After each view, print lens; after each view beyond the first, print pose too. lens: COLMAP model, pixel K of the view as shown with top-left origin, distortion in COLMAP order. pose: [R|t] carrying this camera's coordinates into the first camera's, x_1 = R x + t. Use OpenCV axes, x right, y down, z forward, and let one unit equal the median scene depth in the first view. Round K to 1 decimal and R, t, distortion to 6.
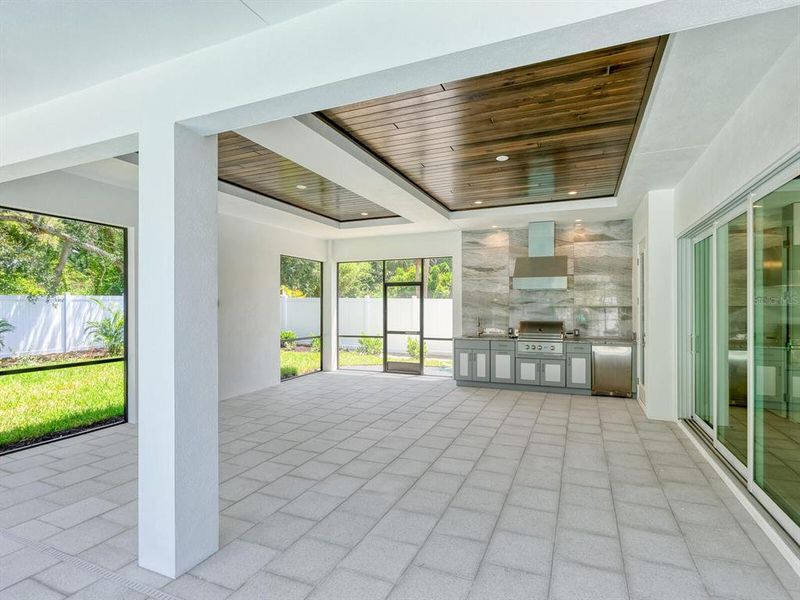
lens RADIAL K [[424.8, 0, 403.2], [0, 424.8, 303.9], [0, 0, 1]] dist [-0.000284, -0.000125]
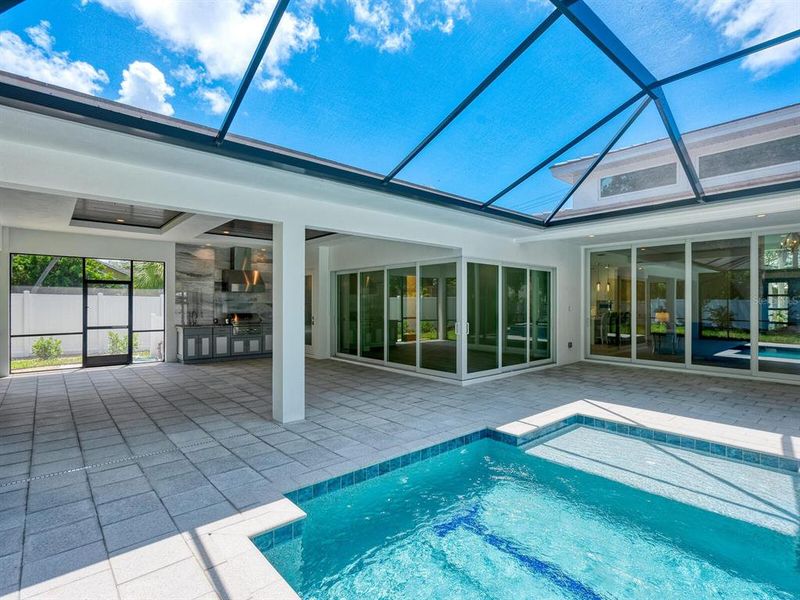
lens RADIAL K [[424.8, 0, 403.2], [0, 424.8, 303.9], [0, 0, 1]] dist [-0.000284, -0.000125]
pose [[0.413085, -0.000143, 0.910692, -0.686740], [-0.005168, 0.999984, 0.002502, 0.001381], [-0.910678, -0.005740, 0.413077, -0.123923]]
